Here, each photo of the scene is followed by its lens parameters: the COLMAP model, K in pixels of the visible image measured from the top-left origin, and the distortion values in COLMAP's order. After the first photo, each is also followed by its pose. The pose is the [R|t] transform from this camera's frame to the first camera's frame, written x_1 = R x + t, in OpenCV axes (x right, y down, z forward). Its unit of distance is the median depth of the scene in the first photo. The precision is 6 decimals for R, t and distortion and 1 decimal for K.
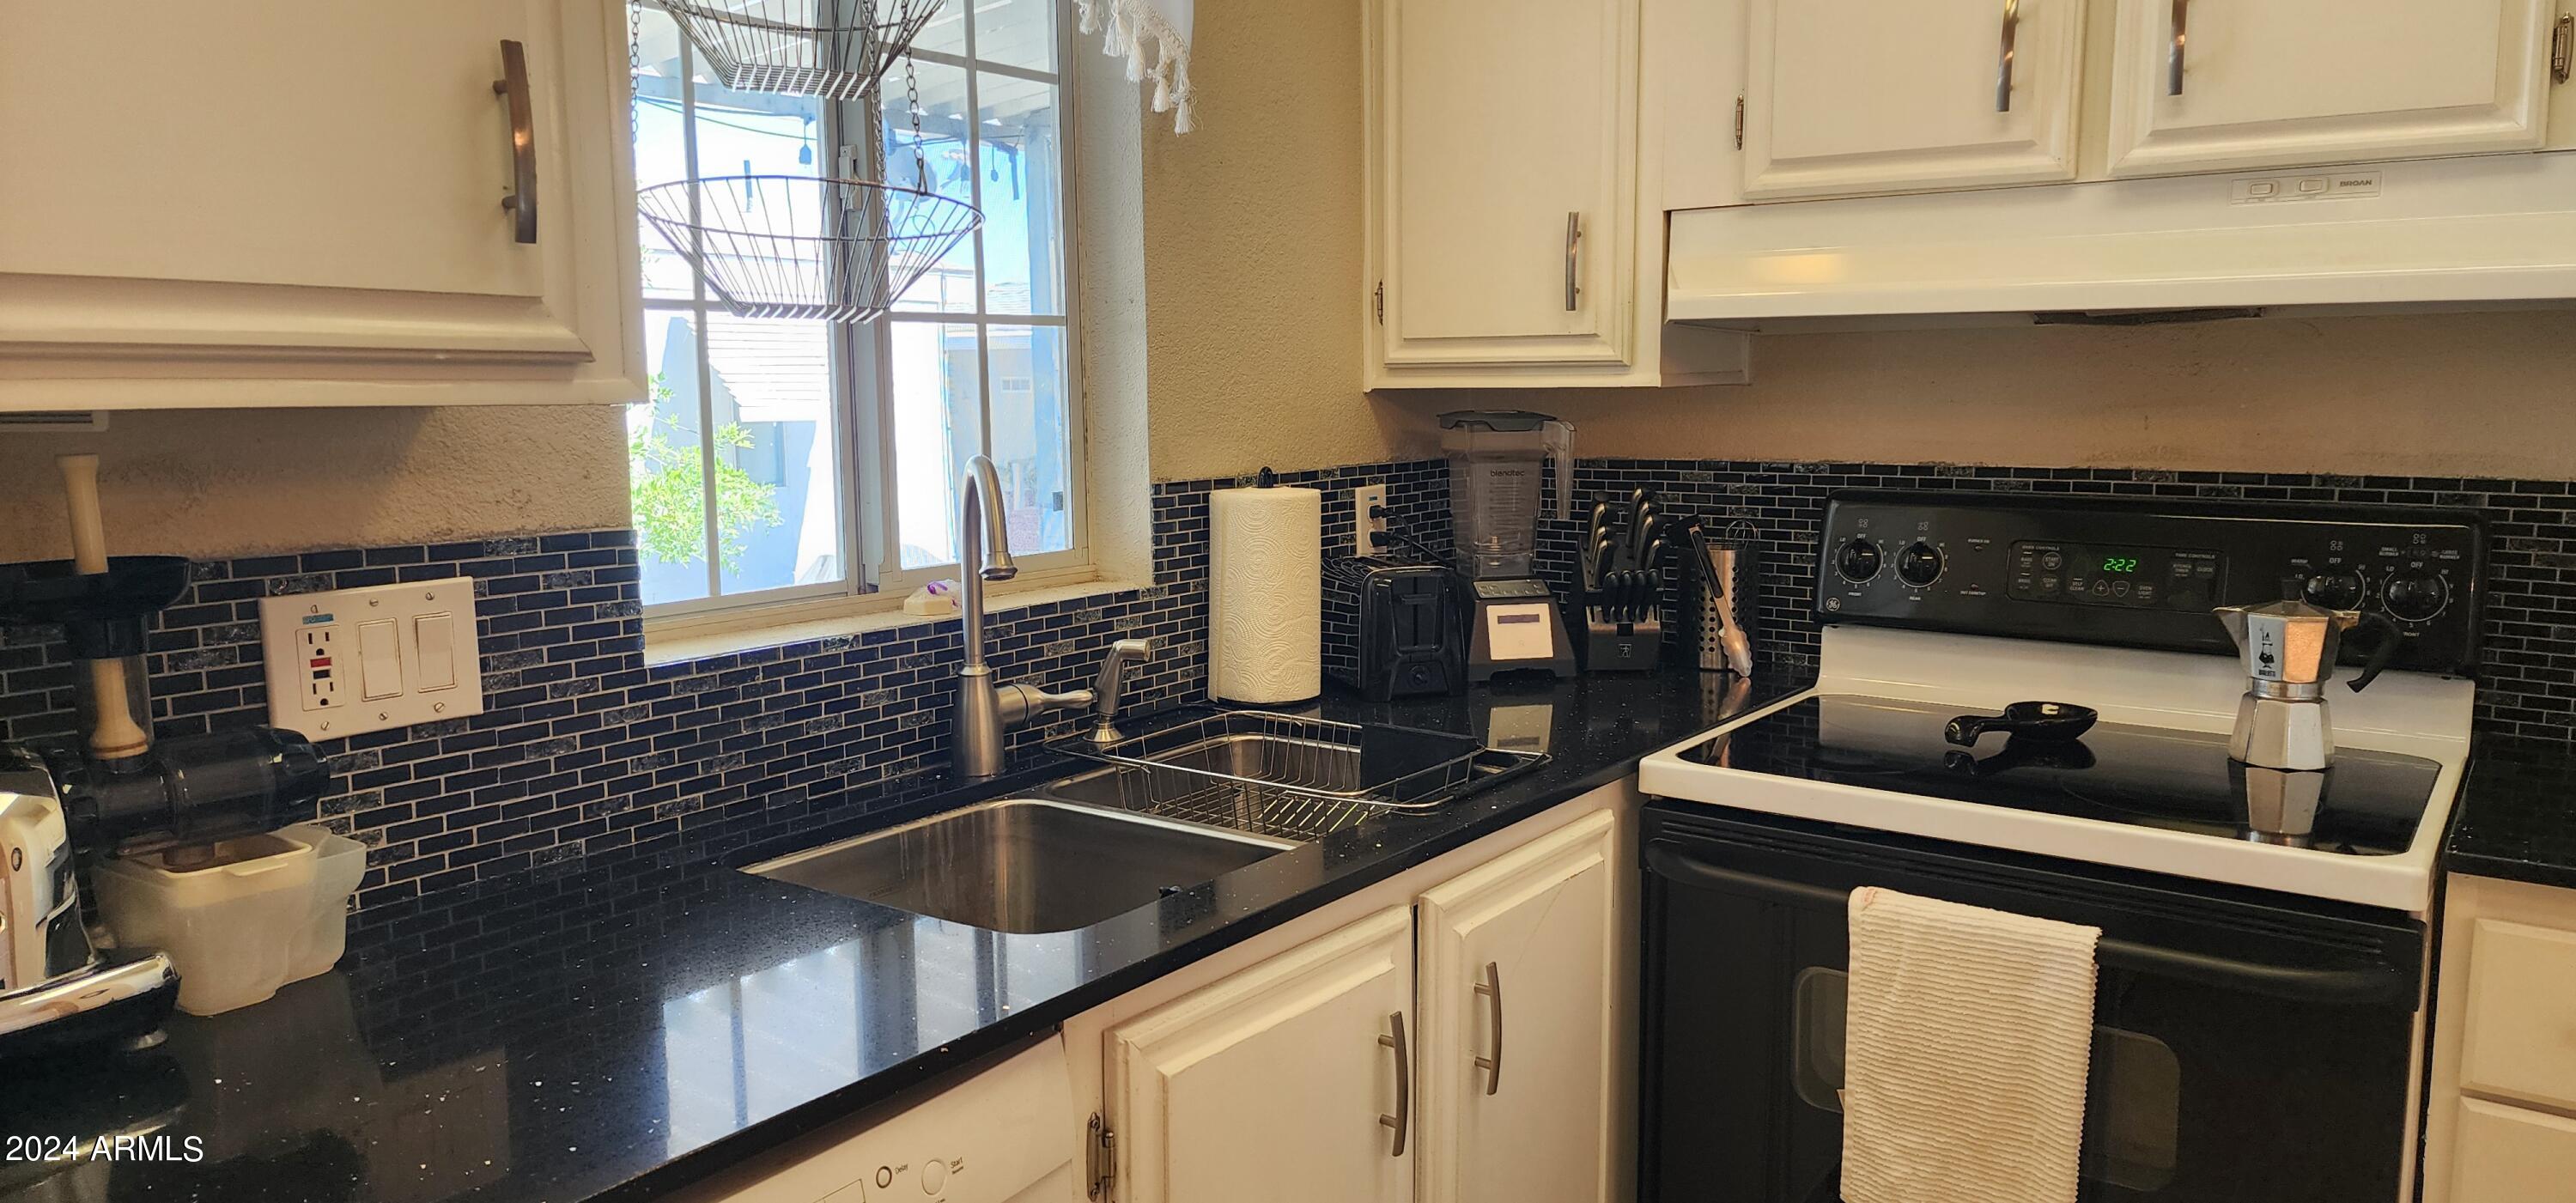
lens RADIAL K [[1743.1, 0, 1298.8], [0, 1743.1, 596.6], [0, 0, 1]] dist [0.080060, -0.077401]
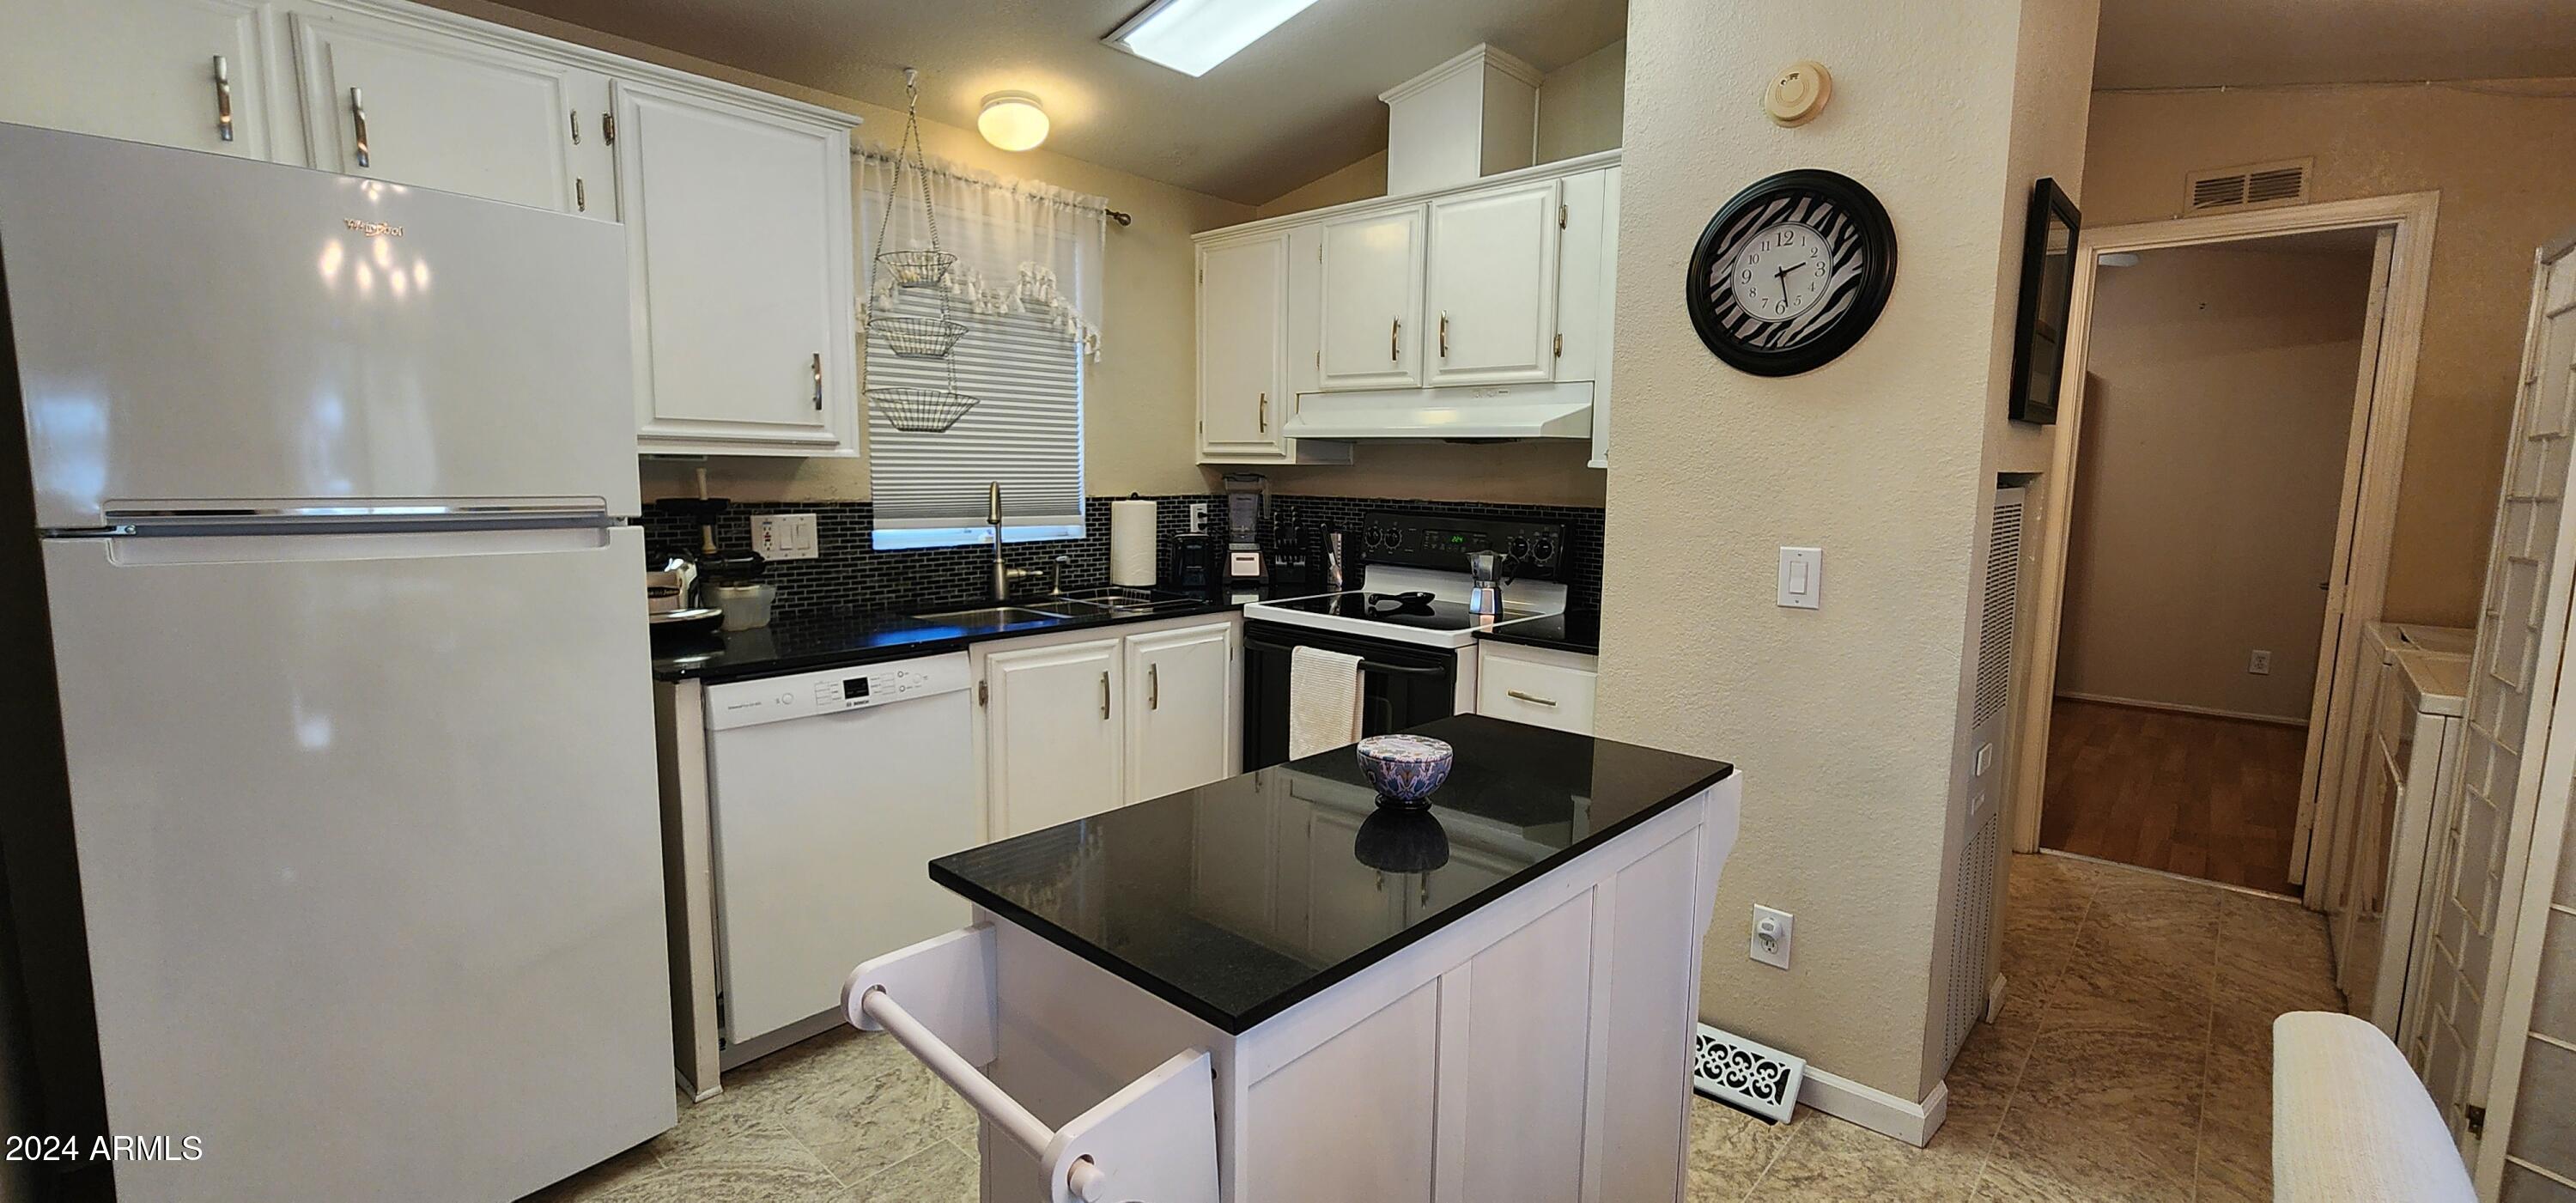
lens RADIAL K [[1072.0, 0, 1272.0], [0, 1072.0, 604.2], [0, 0, 1]] dist [-0.002193, 0.000017]
pose [[0.992605, 0.035878, -0.115962, 0.398807], [-0.035531, 0.999356, 0.005058, 0.079001], [0.116069, -0.000900, 0.993241, -0.563125]]
